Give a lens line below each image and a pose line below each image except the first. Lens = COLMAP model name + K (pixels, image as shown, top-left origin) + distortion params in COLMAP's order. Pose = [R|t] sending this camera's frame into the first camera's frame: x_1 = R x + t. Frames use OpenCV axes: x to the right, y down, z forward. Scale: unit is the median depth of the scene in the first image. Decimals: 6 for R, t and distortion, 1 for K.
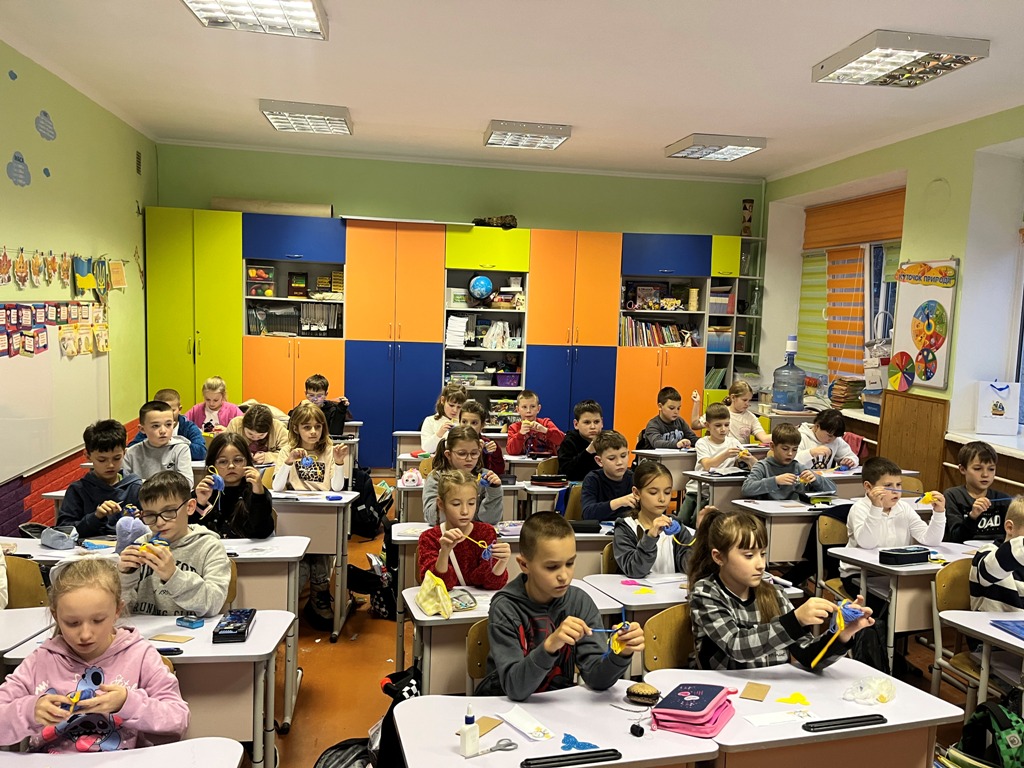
lens RADIAL K [[769.1, 0, 512.0], [0, 769.1, 384.0], [0, 0, 1]] dist [0.072312, -0.089847]
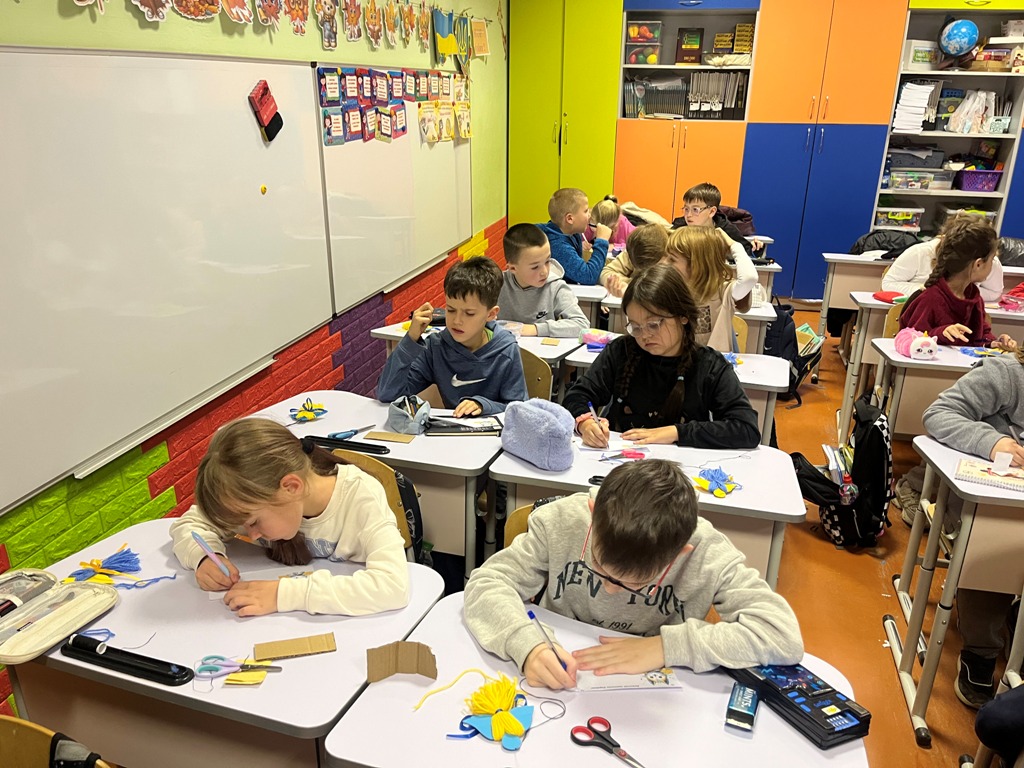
lens RADIAL K [[769.1, 0, 512.0], [0, 769.1, 384.0], [0, 0, 1]] dist [0.072312, -0.089847]
pose [[0.915935, 0.118822, -0.383333, -0.107997], [-0.018579, 0.966696, 0.255254, -0.000345], [0.400896, -0.226674, 0.887638, 0.187868]]
